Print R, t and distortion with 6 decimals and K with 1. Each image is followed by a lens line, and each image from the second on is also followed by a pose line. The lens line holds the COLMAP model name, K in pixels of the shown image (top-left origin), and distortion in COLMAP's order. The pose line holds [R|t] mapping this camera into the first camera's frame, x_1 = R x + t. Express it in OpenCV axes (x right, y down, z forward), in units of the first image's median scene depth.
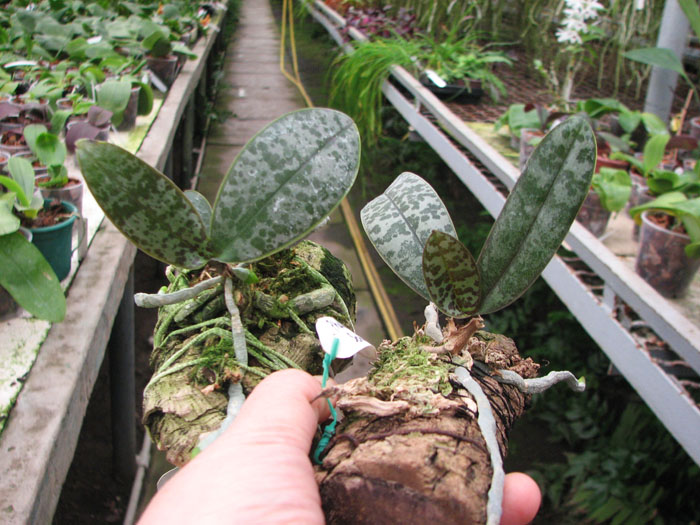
lens RADIAL K [[735.4, 0, 324.5], [0, 735.4, 278.9], [0, 0, 1]] dist [-0.194273, 0.277622]
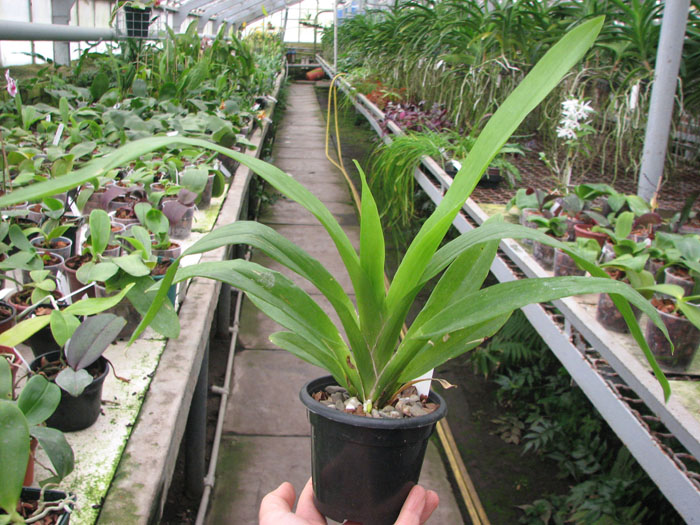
lens RADIAL K [[735.4, 0, 324.5], [0, 735.4, 278.9], [0, 0, 1]] dist [-0.194273, 0.277622]
pose [[0.998333, 0.007642, -0.057208, 0.004177], [-0.013929, 0.993797, -0.110334, 0.042192], [0.056010, 0.110947, 0.992247, -0.187074]]
